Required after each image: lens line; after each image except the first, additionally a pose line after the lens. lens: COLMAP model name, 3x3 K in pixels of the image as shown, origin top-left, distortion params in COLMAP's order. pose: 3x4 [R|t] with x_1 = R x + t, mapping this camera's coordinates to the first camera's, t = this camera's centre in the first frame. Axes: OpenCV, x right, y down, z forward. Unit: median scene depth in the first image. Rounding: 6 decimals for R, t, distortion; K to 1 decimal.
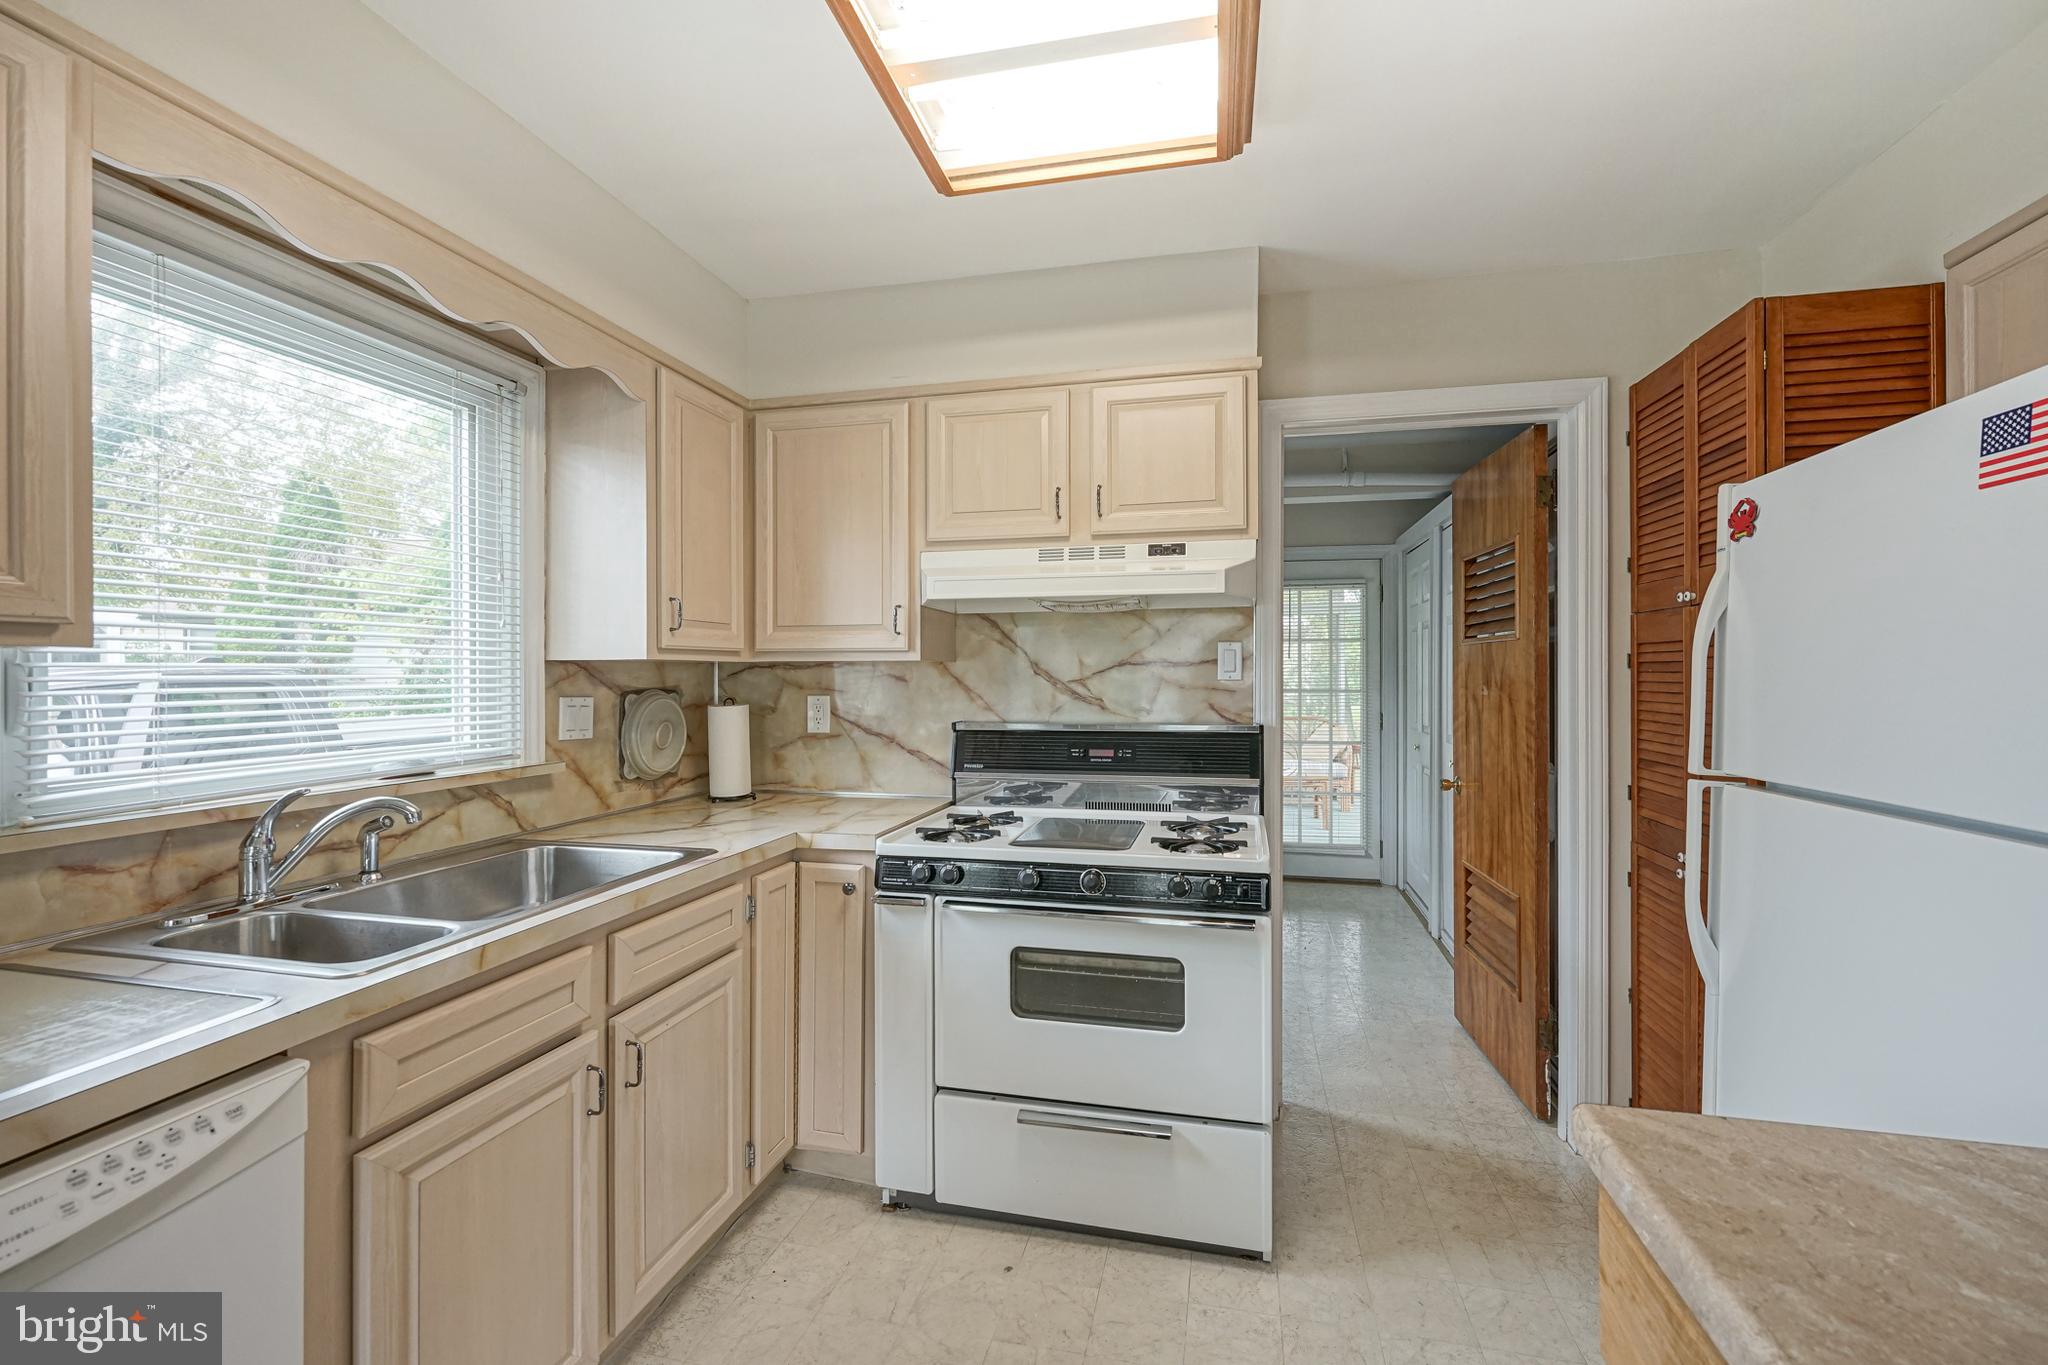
lens RADIAL K [[837.5, 0, 1067.6], [0, 837.5, 675.5], [0, 0, 1]] dist [-0.005877, 0.001523]
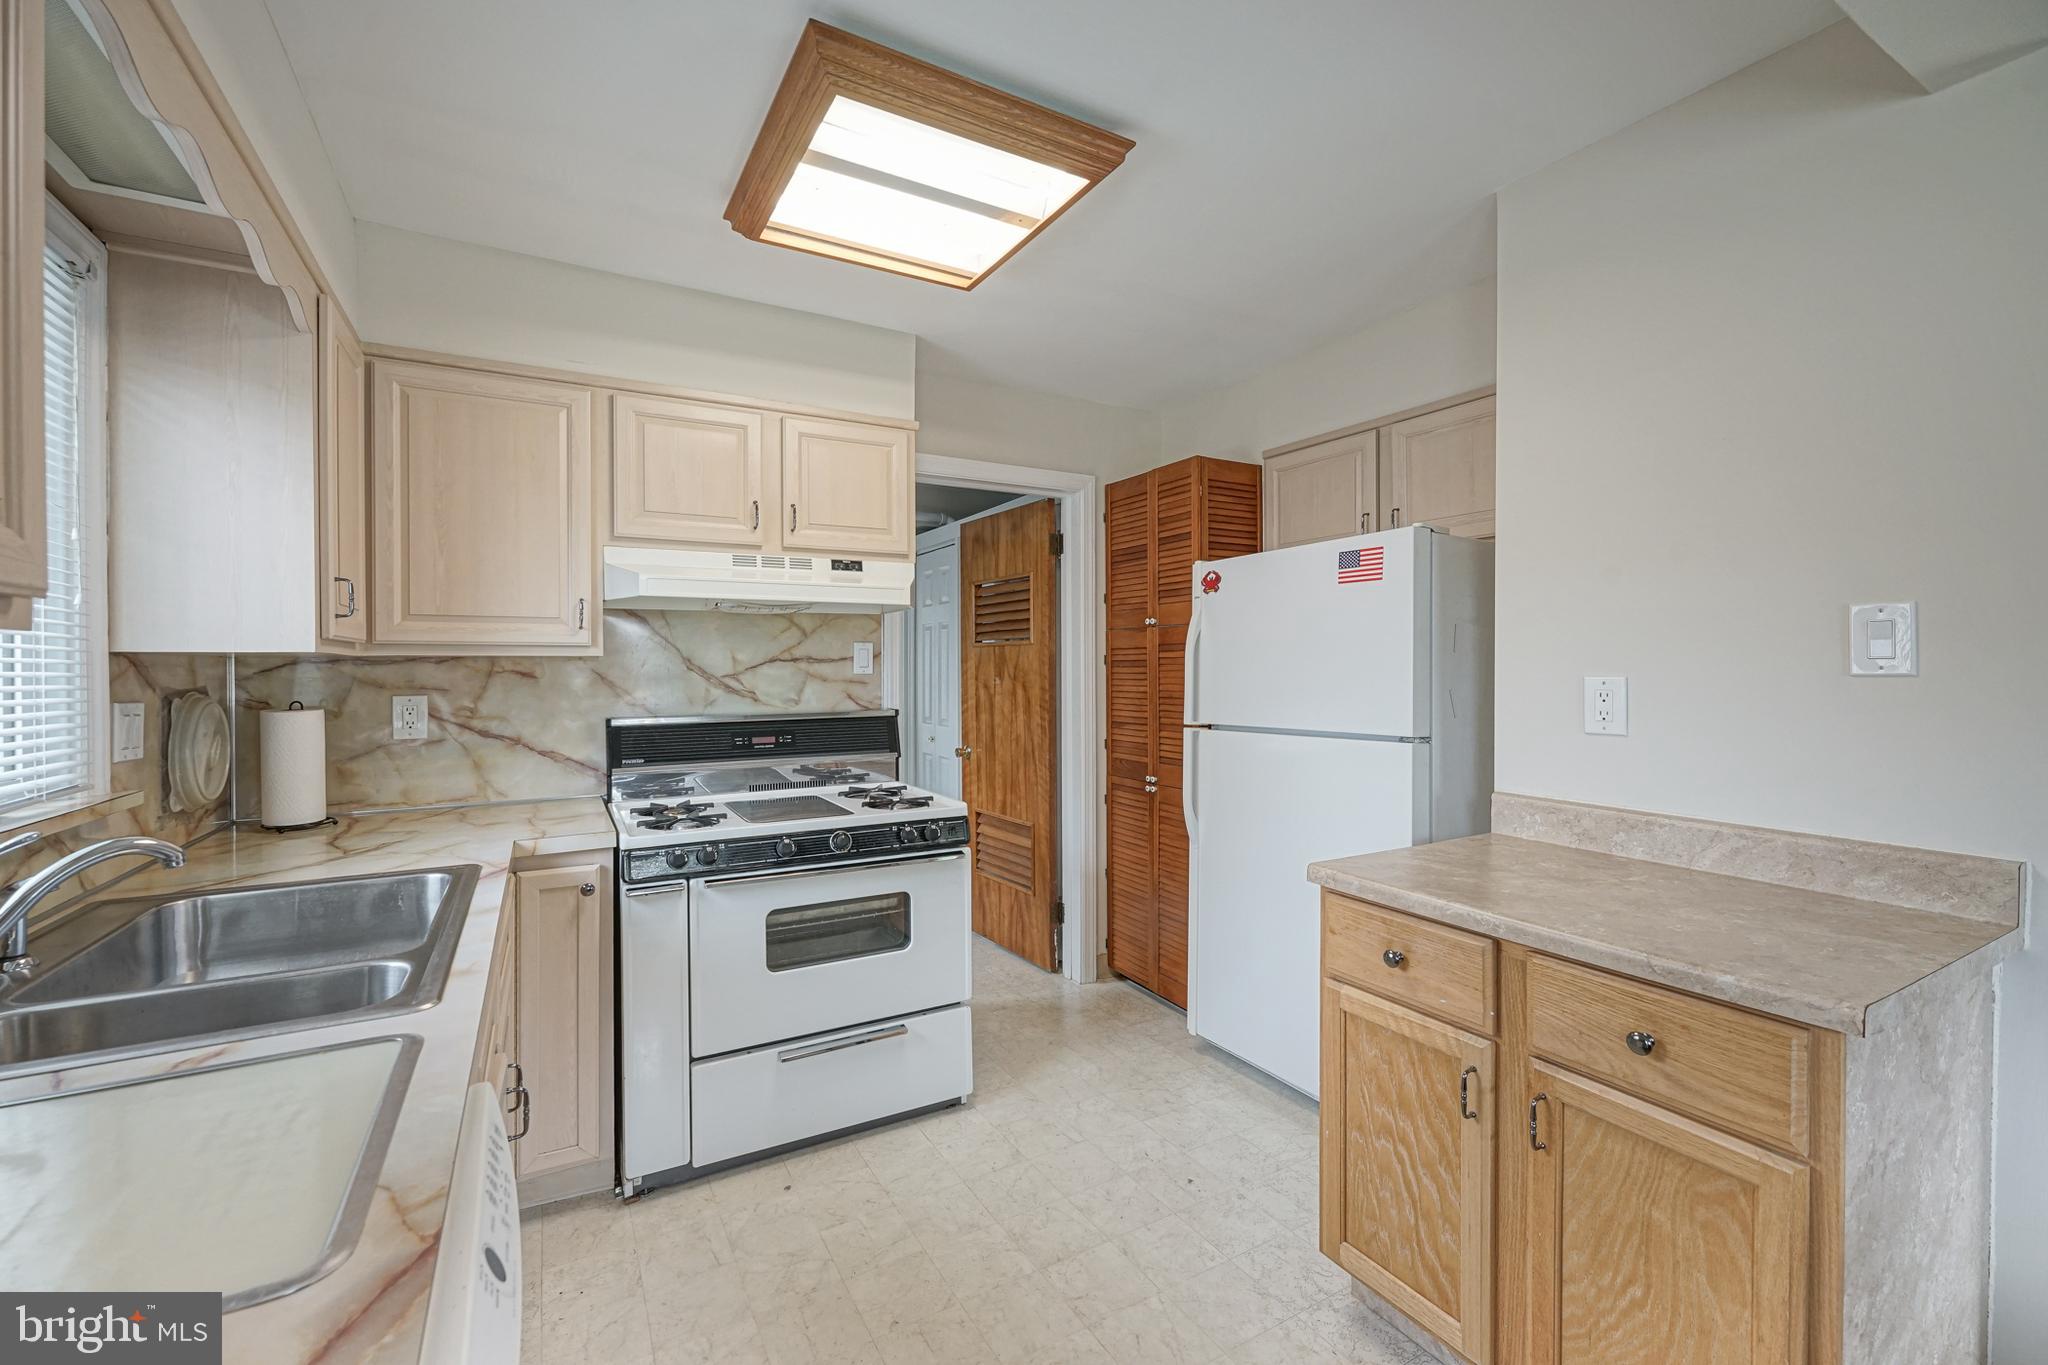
lens RADIAL K [[837.5, 0, 964.5], [0, 837.5, 677.8], [0, 0, 1]] dist [-0.005877, 0.001523]
pose [[0.763543, -0.009235, 0.645691, -0.528761], [0.005643, 0.999955, 0.007630, 0.002620], [-0.645732, -0.002182, 0.763561, -0.026019]]
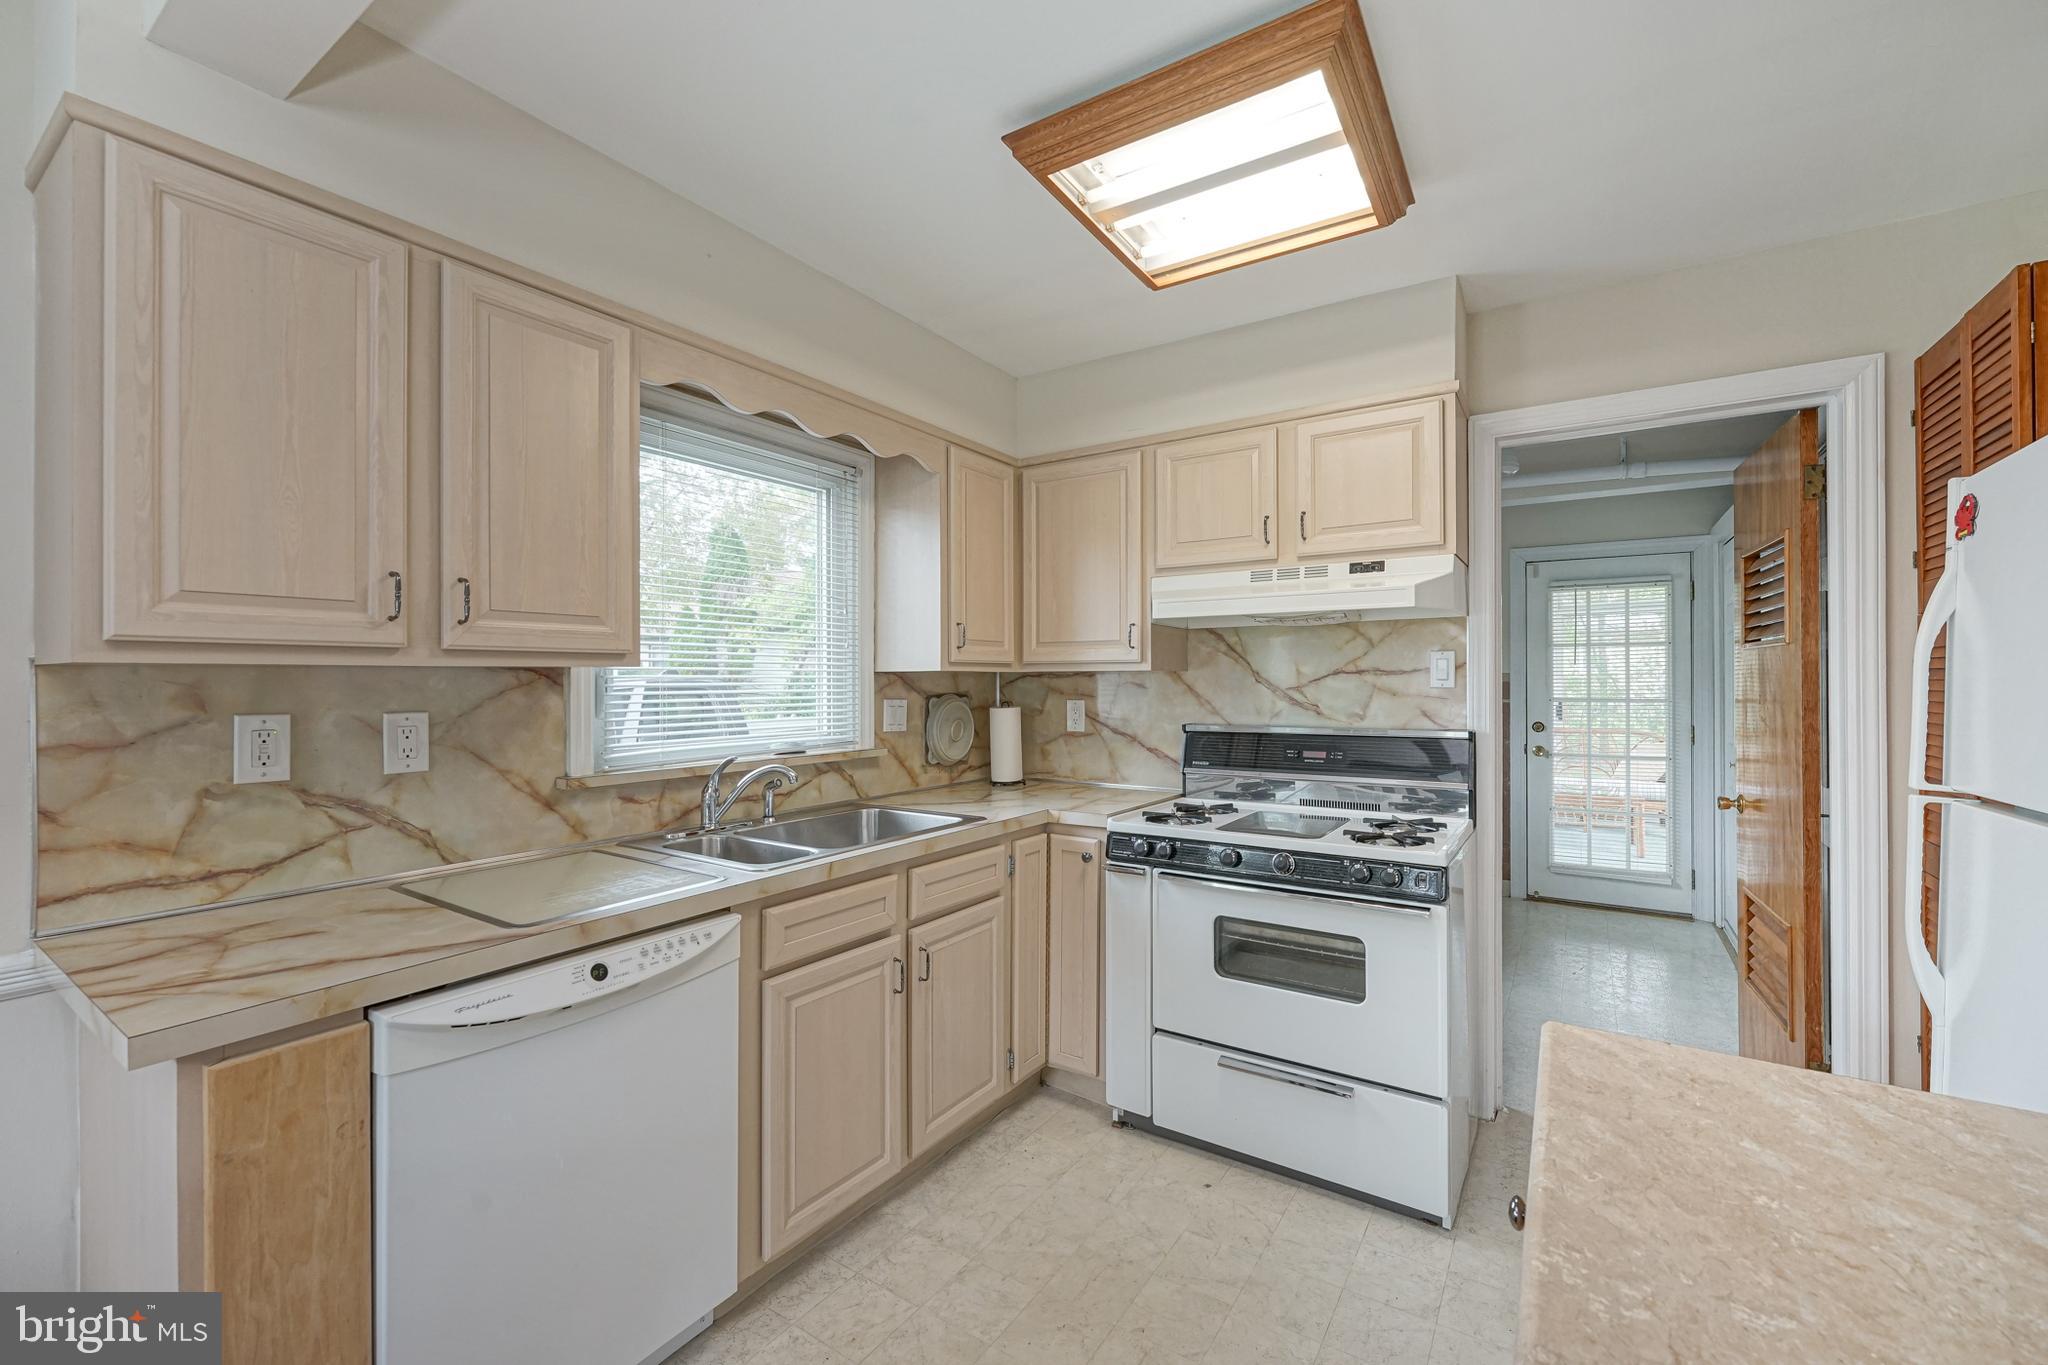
lens RADIAL K [[837.5, 0, 1051.3], [0, 837.5, 680.3], [0, 0, 1]] dist [-0.005877, 0.001523]
pose [[0.933532, -0.001461, -0.358491, 0.123463], [0.000252, 0.999994, -0.003417, -0.000518], [0.358494, 0.003099, 0.933527, -0.155450]]
